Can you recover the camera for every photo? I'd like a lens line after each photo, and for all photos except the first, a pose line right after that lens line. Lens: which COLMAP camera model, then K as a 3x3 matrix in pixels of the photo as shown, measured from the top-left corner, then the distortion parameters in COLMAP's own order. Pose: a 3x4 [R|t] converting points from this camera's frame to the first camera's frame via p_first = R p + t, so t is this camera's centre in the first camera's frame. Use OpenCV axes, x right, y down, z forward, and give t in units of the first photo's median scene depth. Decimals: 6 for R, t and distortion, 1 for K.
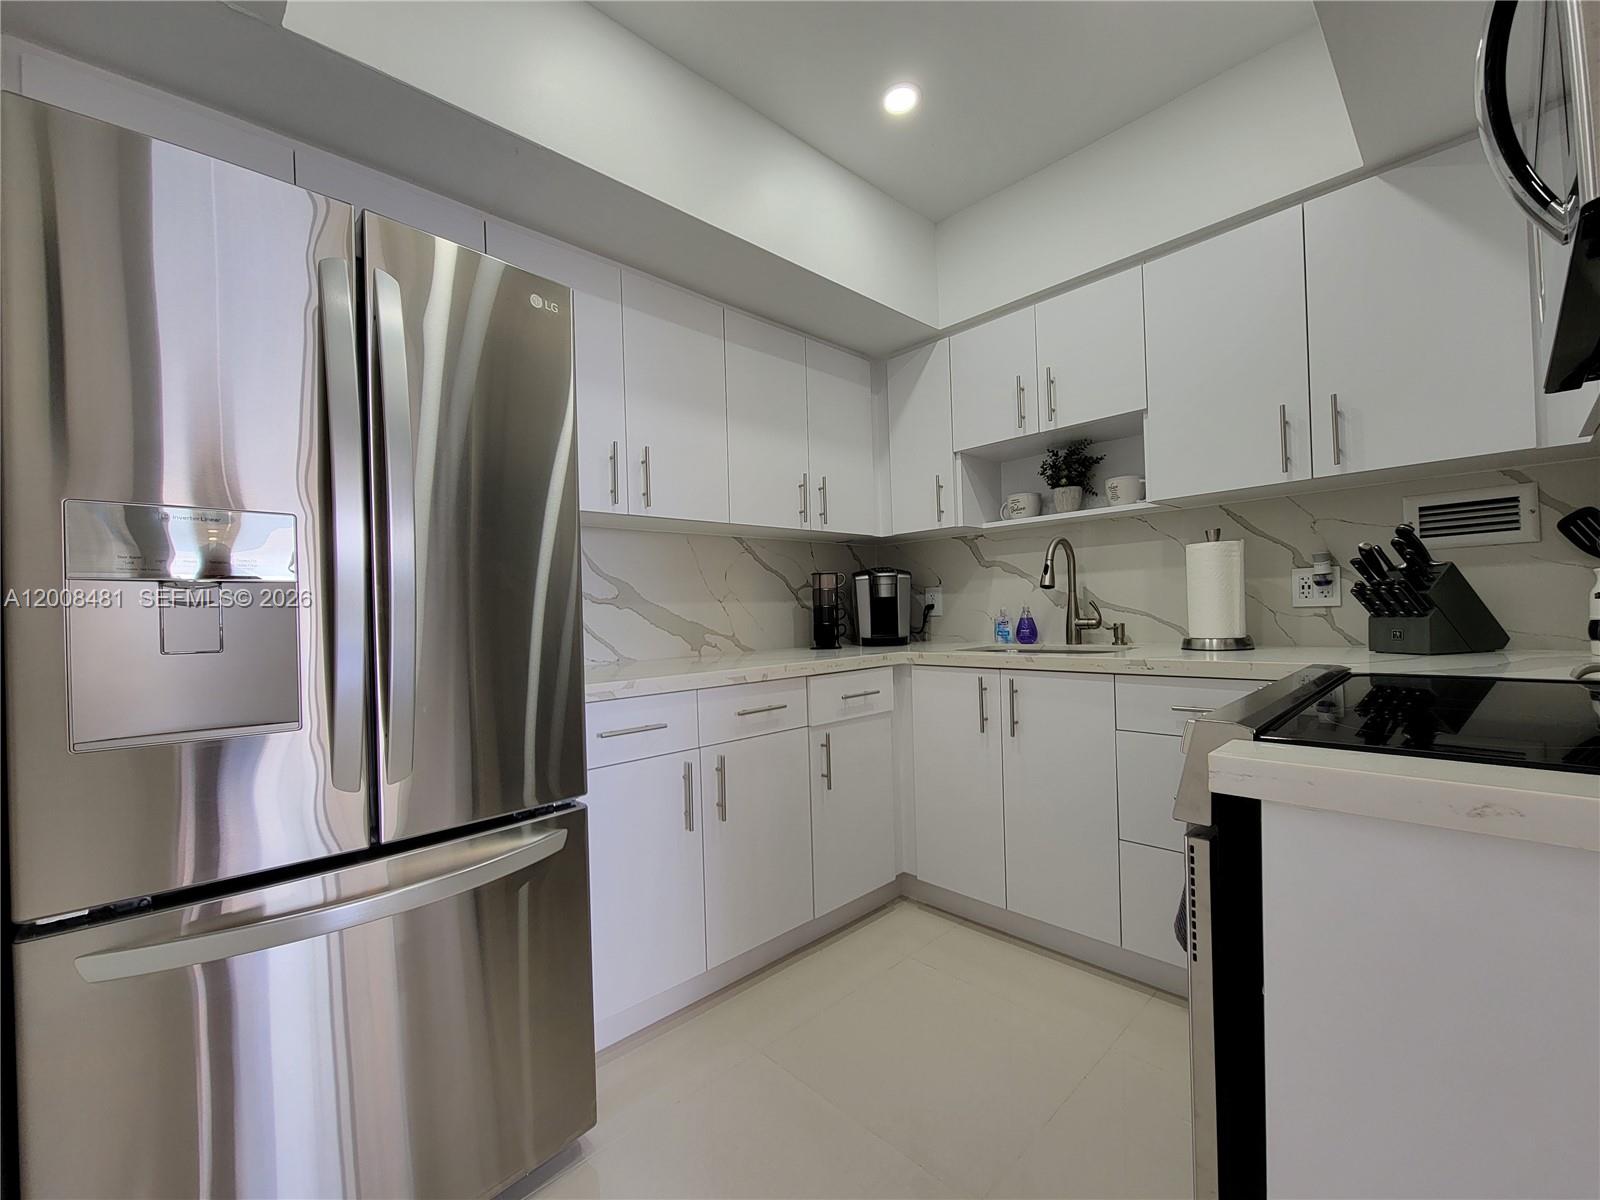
lens RADIAL K [[661.7, 0, 792.3], [0, 661.7, 606.8], [0, 0, 1]] dist [0.000339, -0.000324]
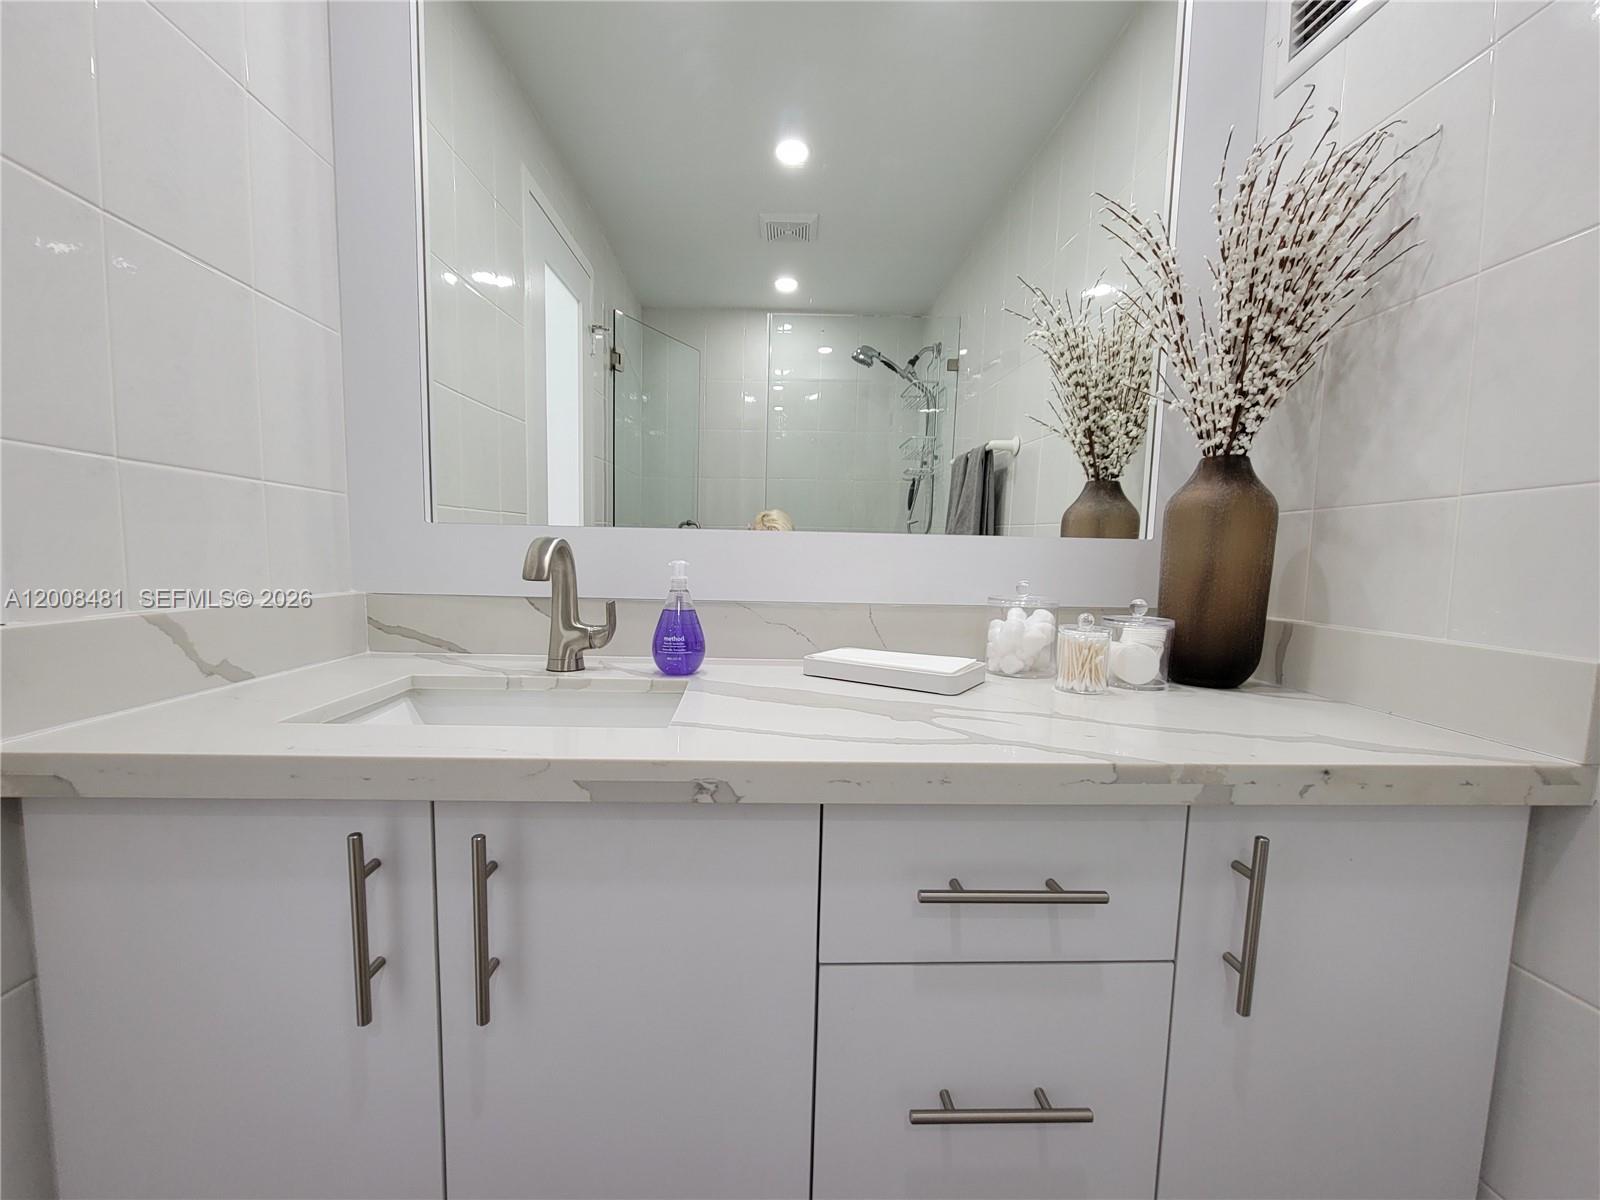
lens RADIAL K [[661.7, 0, 792.3], [0, 661.7, 606.8], [0, 0, 1]] dist [0.000339, -0.000324]
pose [[0.648159, -0.026640, 0.761039, 0.197813], [-0.042003, 0.996616, 0.070660, -0.014829], [-0.760346, -0.077765, 0.644847, 0.701217]]
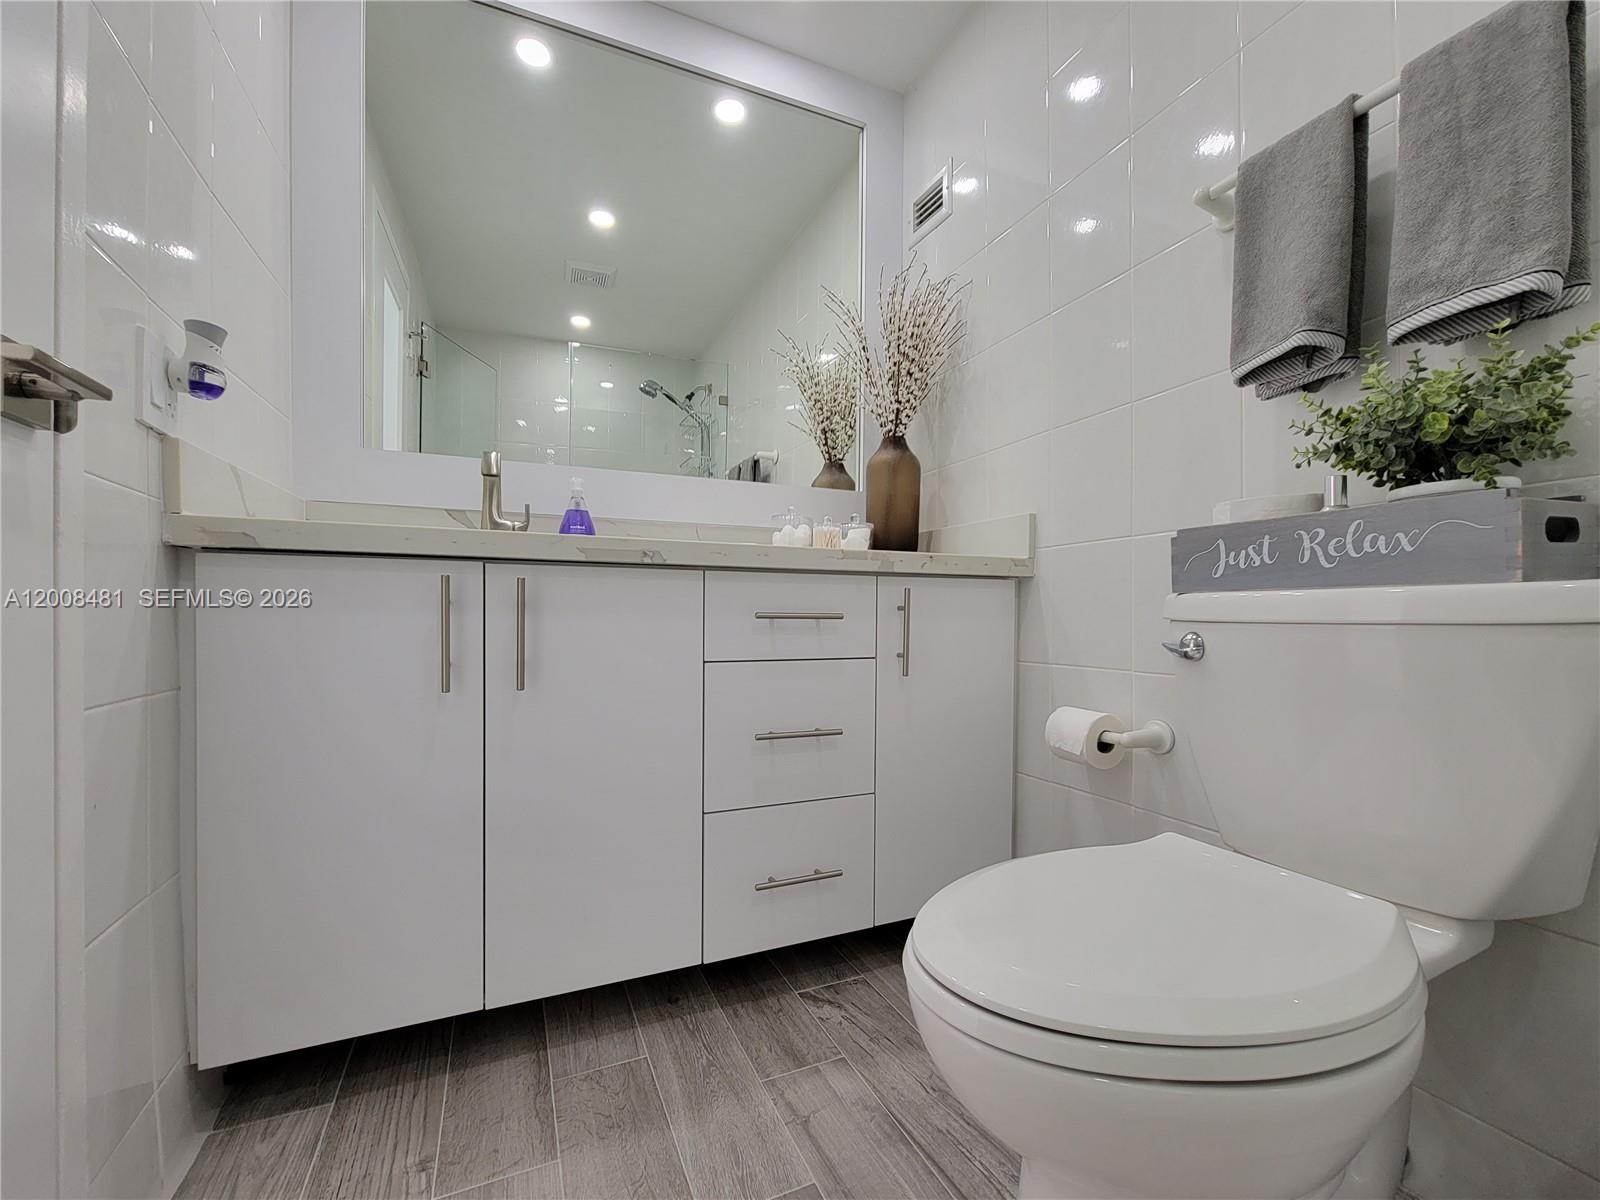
lens RADIAL K [[661.7, 0, 792.3], [0, 661.7, 606.8], [0, 0, 1]] dist [0.000339, -0.000324]
pose [[0.337761, 0.023957, 0.940927, -0.077958], [-0.018471, 0.999652, -0.018822, 0.133919], [-0.941051, -0.011023, 0.338086, 0.612505]]
